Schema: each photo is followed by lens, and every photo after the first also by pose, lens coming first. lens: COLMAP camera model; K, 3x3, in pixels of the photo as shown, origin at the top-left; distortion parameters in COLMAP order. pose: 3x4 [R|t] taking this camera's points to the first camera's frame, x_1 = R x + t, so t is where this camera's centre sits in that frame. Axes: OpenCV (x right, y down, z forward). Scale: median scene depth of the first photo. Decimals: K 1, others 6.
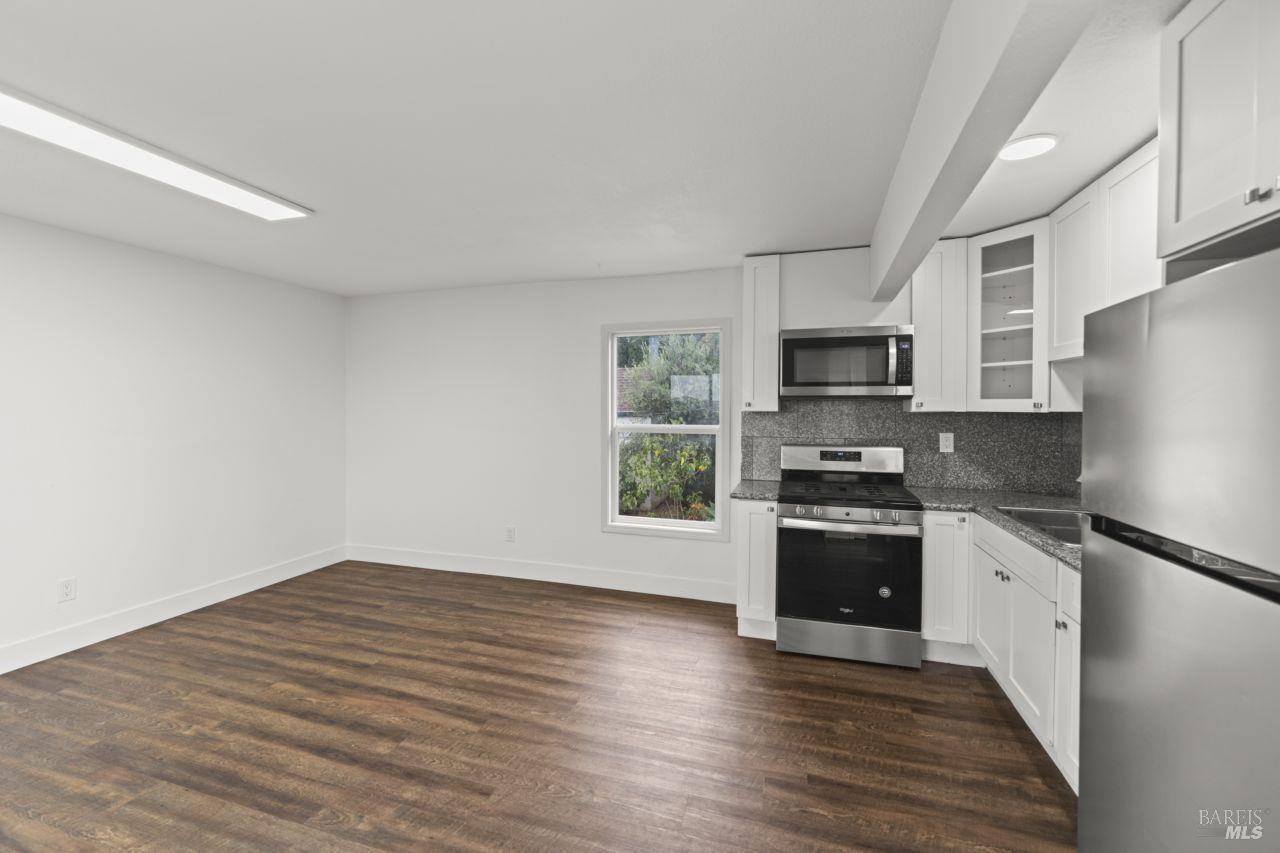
lens RADIAL K [[529.2, 0, 633.6], [0, 529.2, 415.4], [0, 0, 1]] dist [-0.004311, -0.000408]
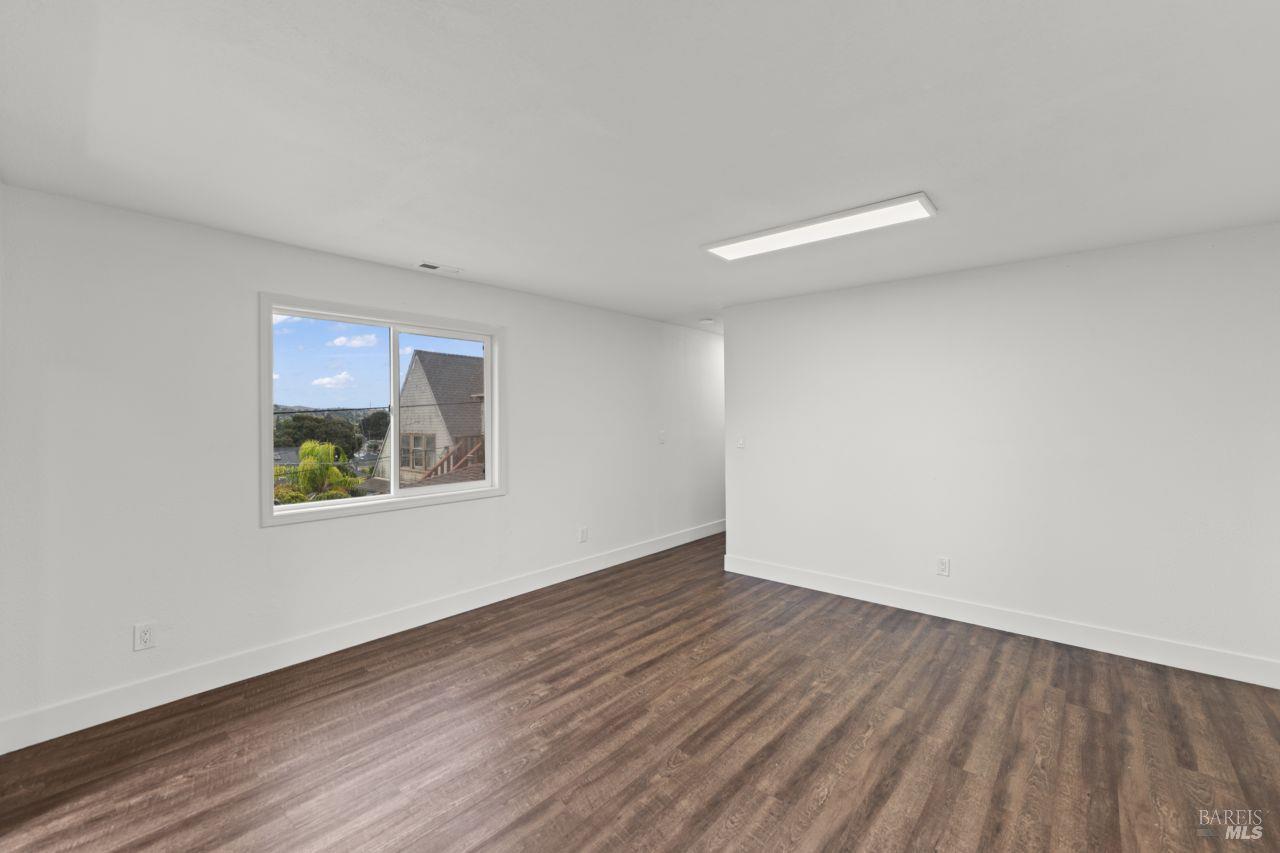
lens RADIAL K [[529.2, 0, 633.6], [0, 529.2, 415.4], [0, 0, 1]] dist [-0.004311, -0.000408]
pose [[-0.393868, -0.004463, -0.919156, 0.362129], [-0.011389, 0.999935, 0.000025, -0.013099], [0.919097, 0.010478, -0.393893, 0.871729]]
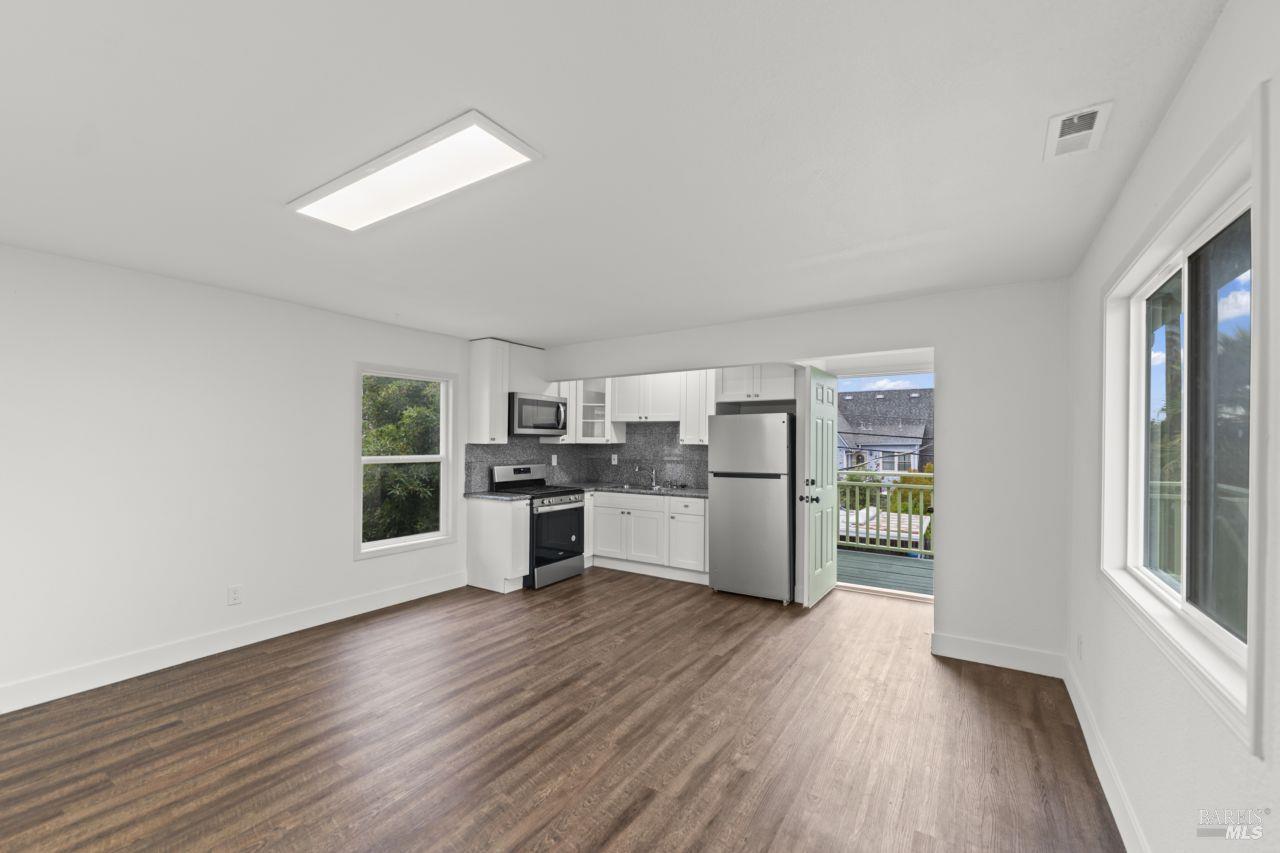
lens RADIAL K [[529.2, 0, 633.6], [0, 529.2, 415.4], [0, 0, 1]] dist [-0.004311, -0.000408]
pose [[0.258785, 0.046474, 0.964816, -1.328256], [0.009699, 0.998667, -0.050706, -0.009526], [-0.965886, 0.022479, 0.257990, 0.283022]]
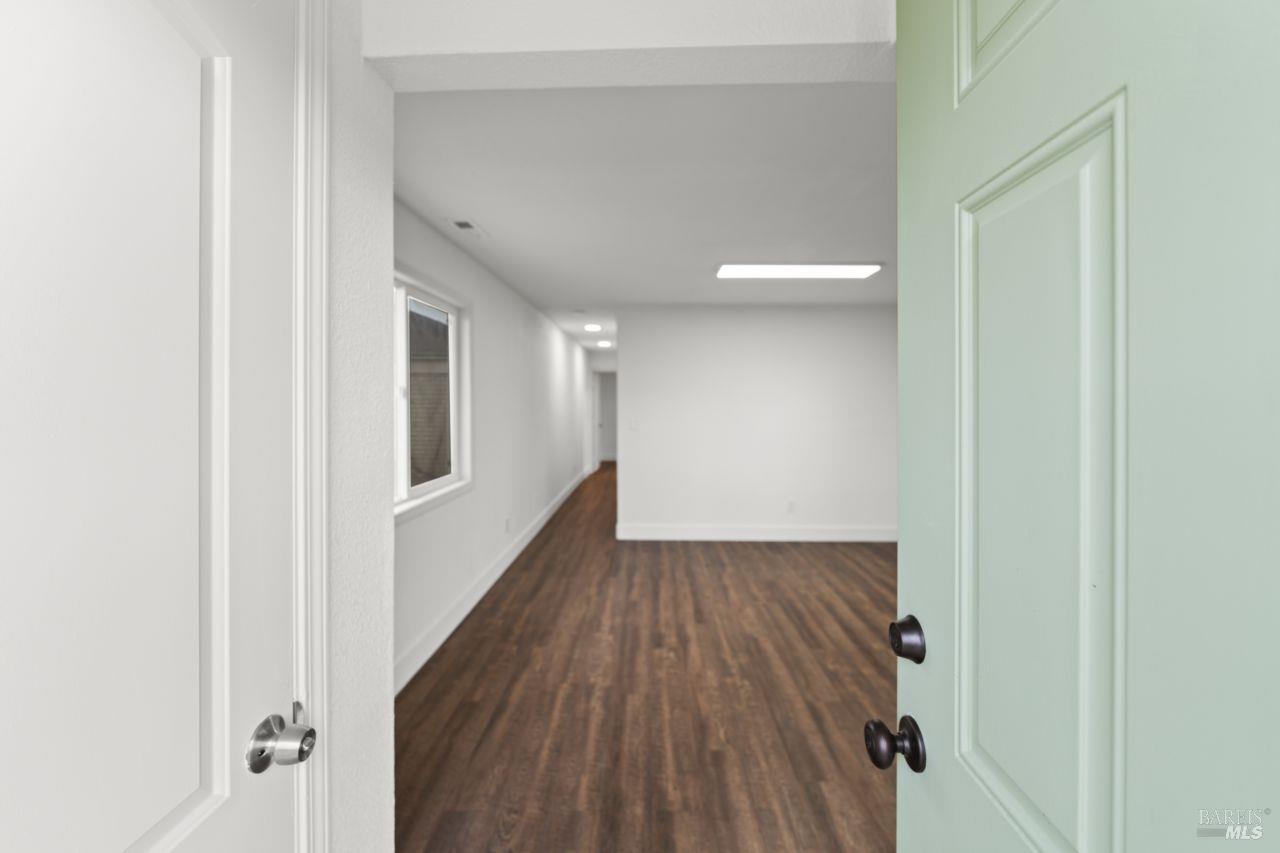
lens RADIAL K [[525.6, 0, 637.6], [0, 525.6, 404.6], [0, 0, 1]] dist [-0.001127, -0.000010]
pose [[0.281918, 0.000671, -0.959438, 0.523897], [-0.016197, 0.999861, -0.004060, 0.002478], [0.959302, 0.016684, 0.281890, -0.012873]]
